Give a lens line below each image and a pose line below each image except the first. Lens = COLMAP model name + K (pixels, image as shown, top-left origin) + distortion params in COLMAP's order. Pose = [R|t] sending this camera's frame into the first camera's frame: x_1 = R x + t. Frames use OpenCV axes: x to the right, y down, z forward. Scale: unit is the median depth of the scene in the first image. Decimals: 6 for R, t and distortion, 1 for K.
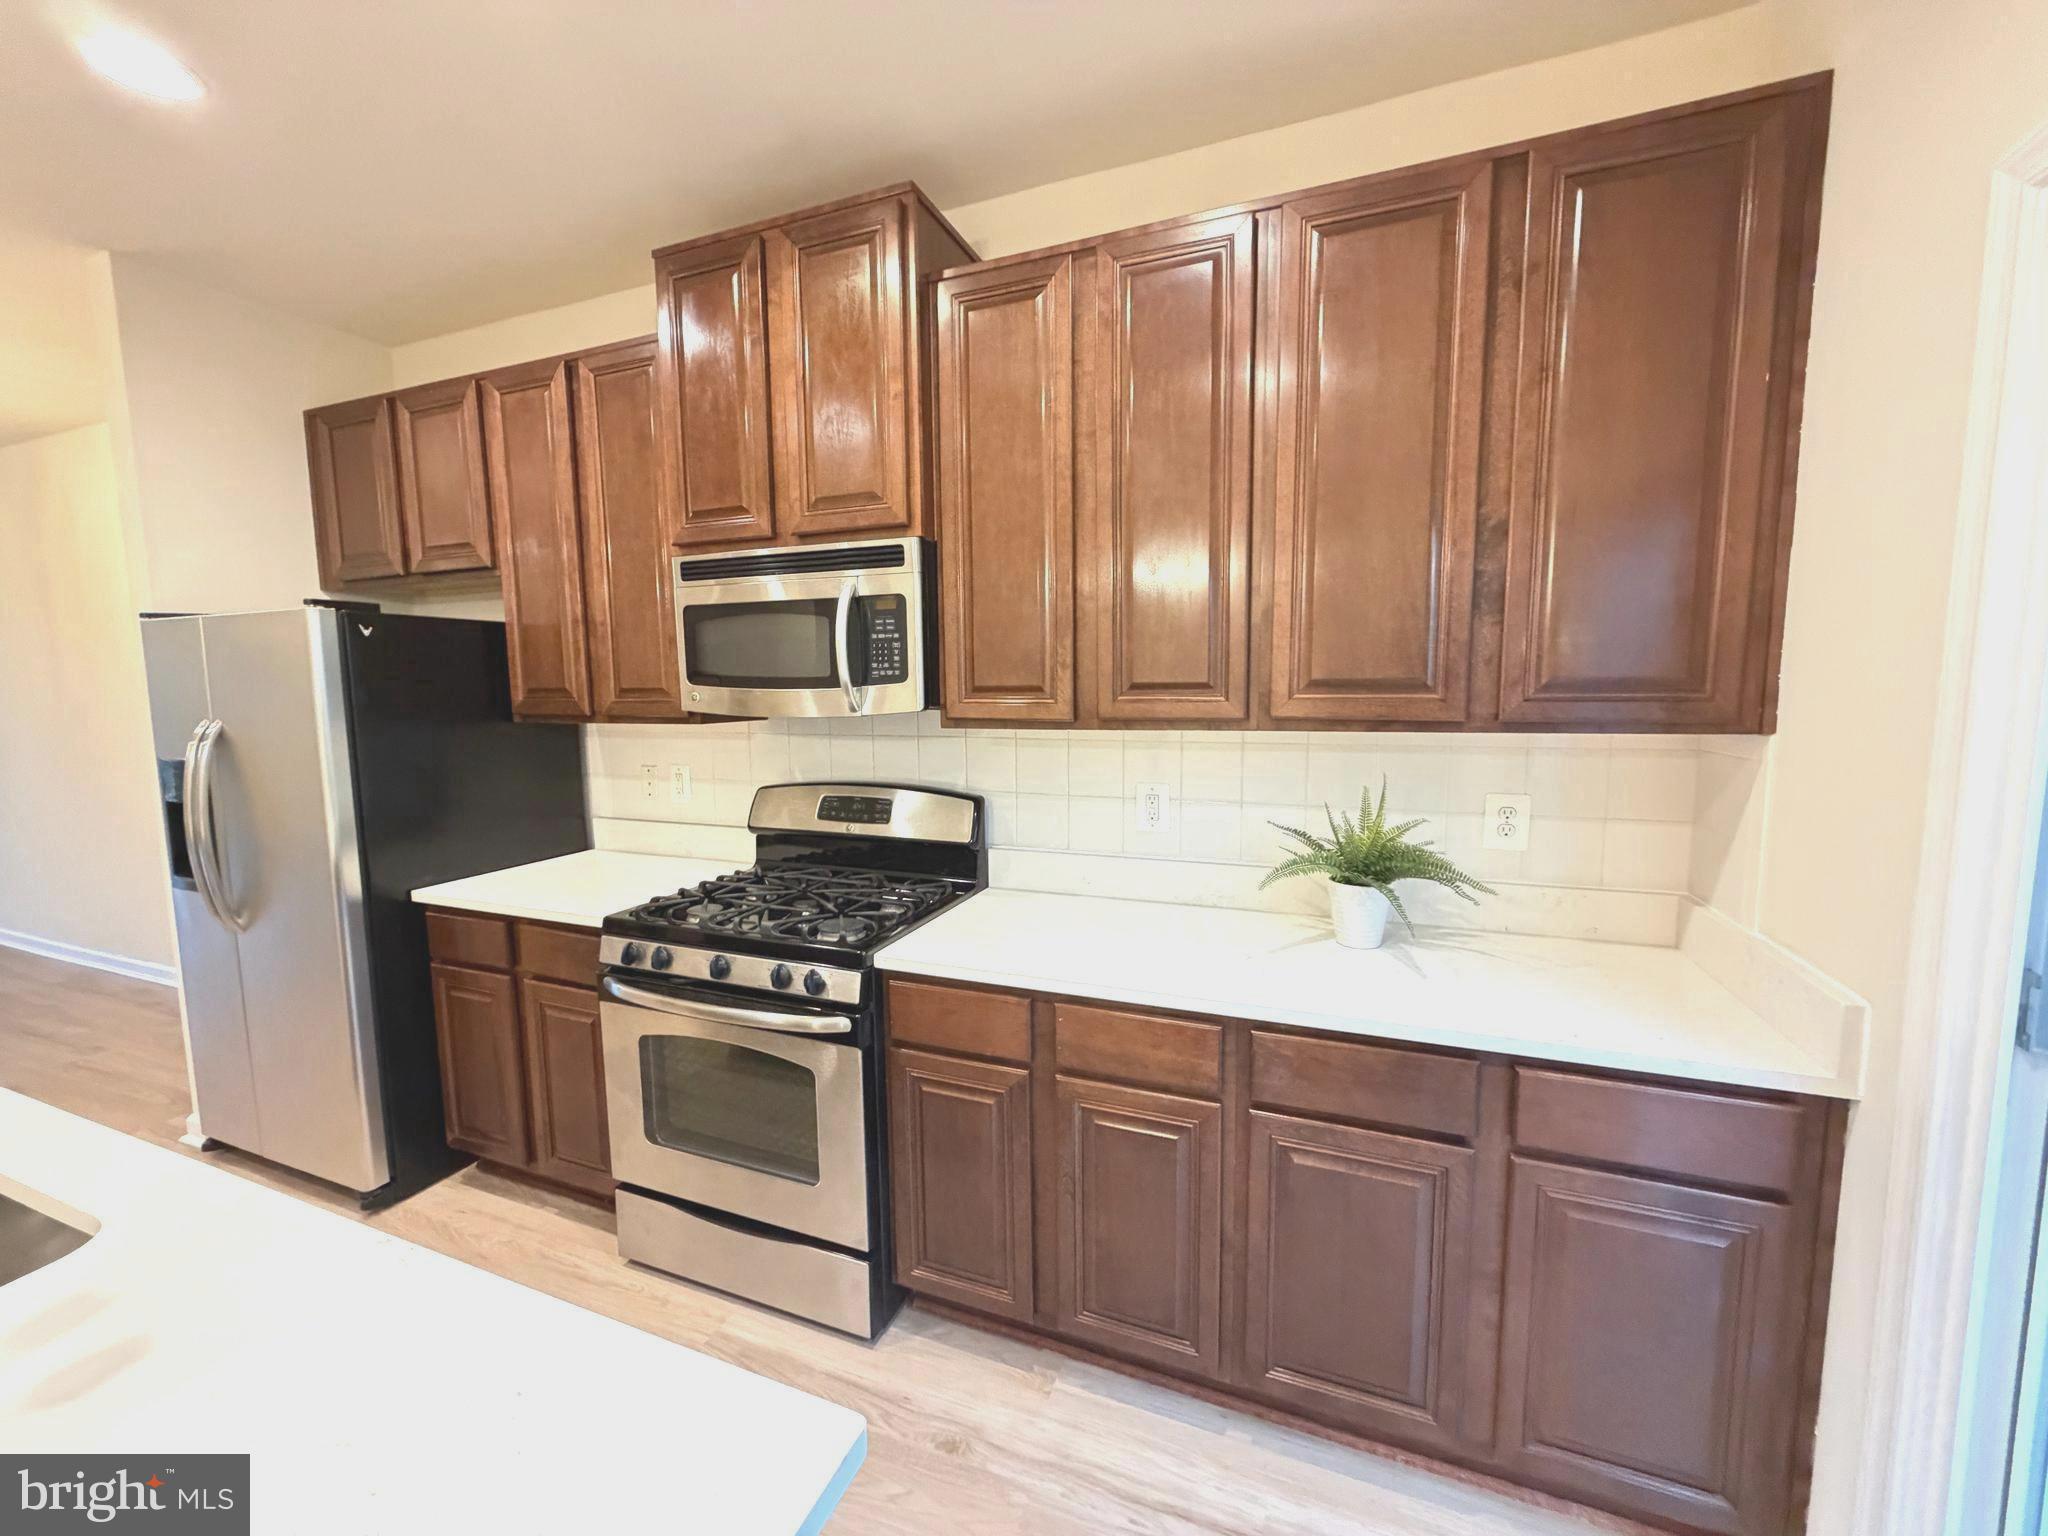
lens RADIAL K [[817.1, 0, 1016.4], [0, 817.1, 772.5], [0, 0, 1]] dist [0.000754, 0.000259]
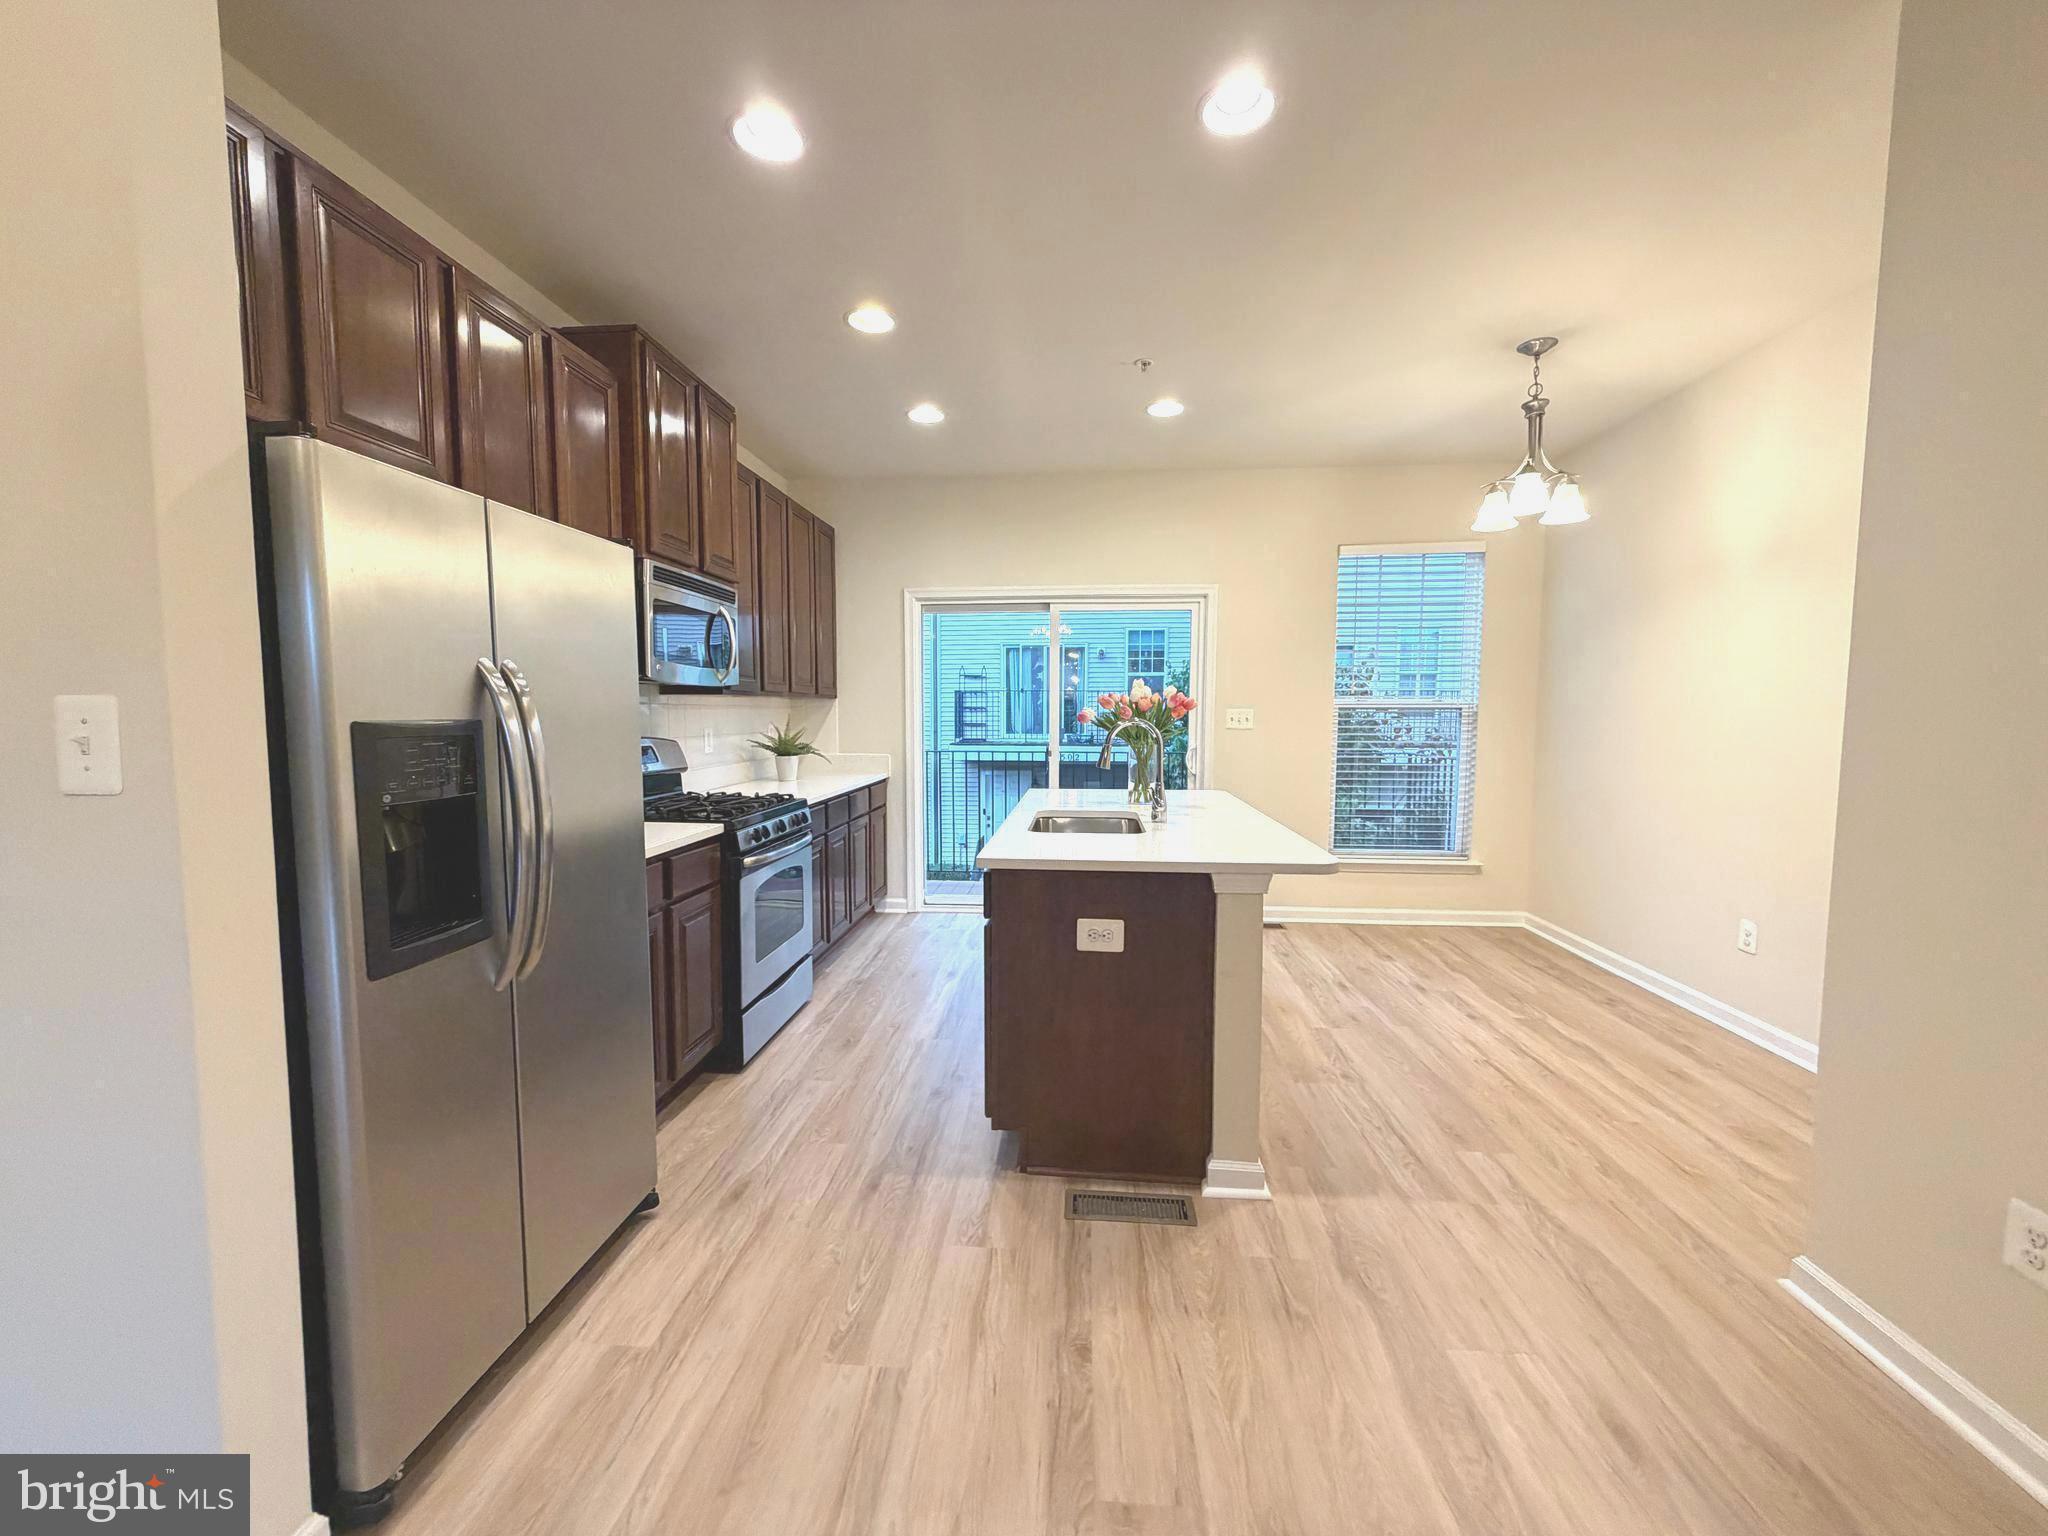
lens RADIAL K [[817.1, 0, 1016.4], [0, 817.1, 772.5], [0, 0, 1]] dist [0.000754, 0.000259]
pose [[-0.291622, -0.062153, 0.954512, -2.003238], [0.104492, 0.989845, 0.096378, 0.008514], [-0.950809, 0.127845, -0.282166, 0.922354]]
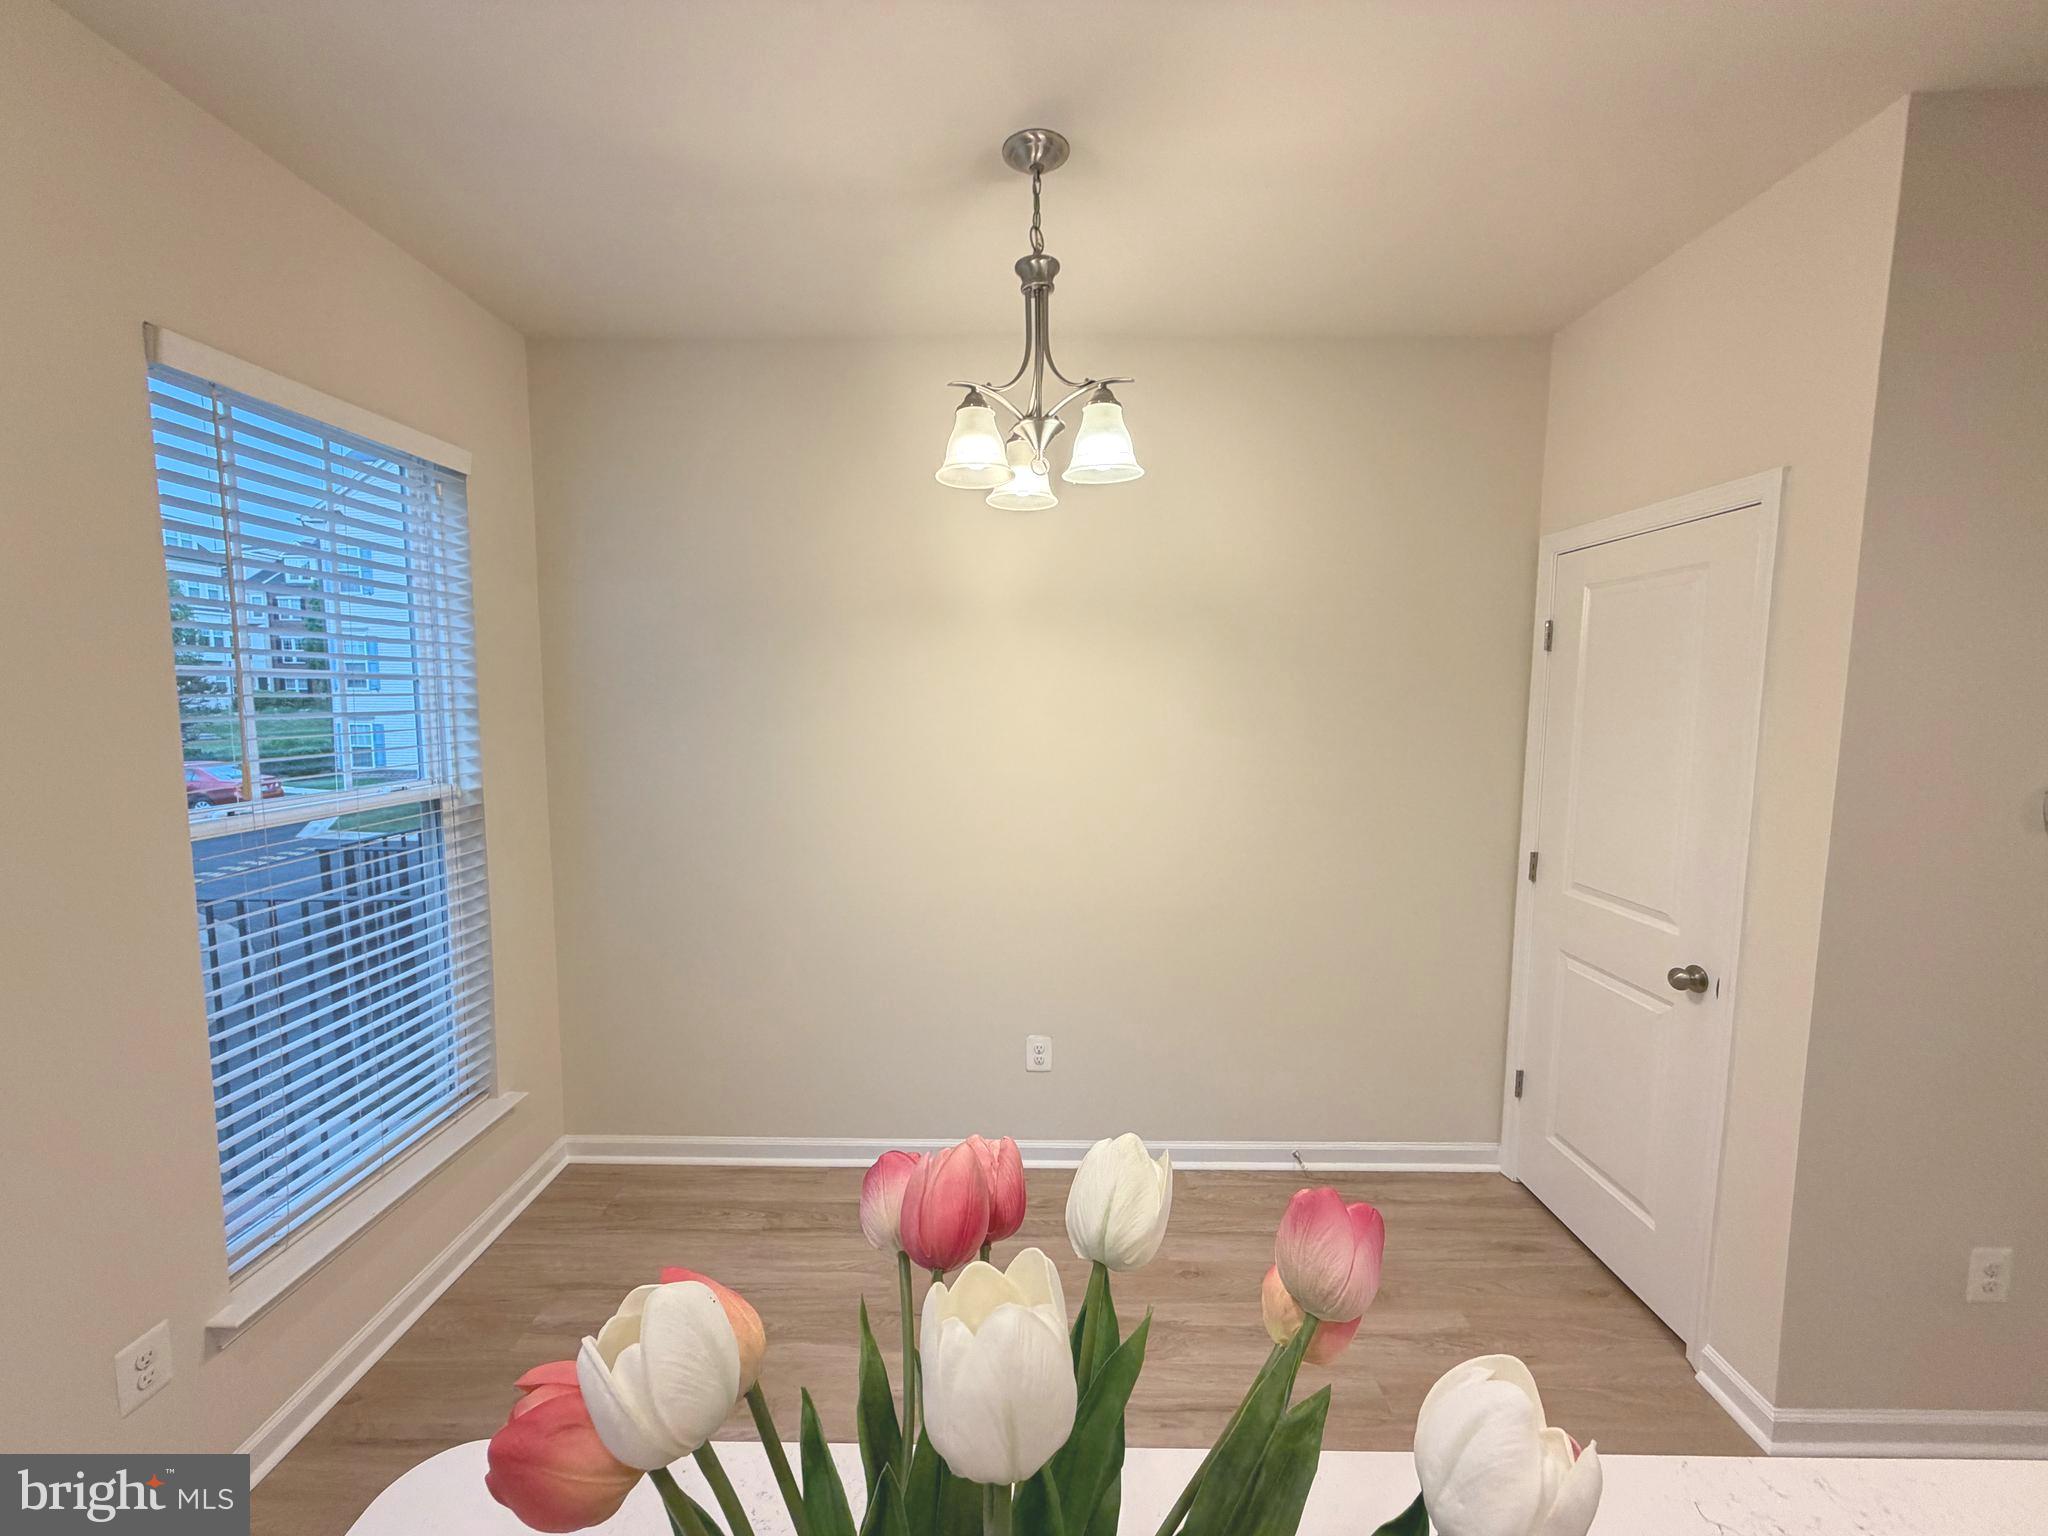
lens RADIAL K [[821.4, 0, 1020.3], [0, 821.4, 771.7], [0, 0, 1]] dist [0.000052, -0.000228]
pose [[-0.931072, 0.042240, -0.362382, -0.377892], [-0.033785, 0.979024, 0.200922, -0.105611], [0.363268, 0.199316, -0.910115, 0.279118]]
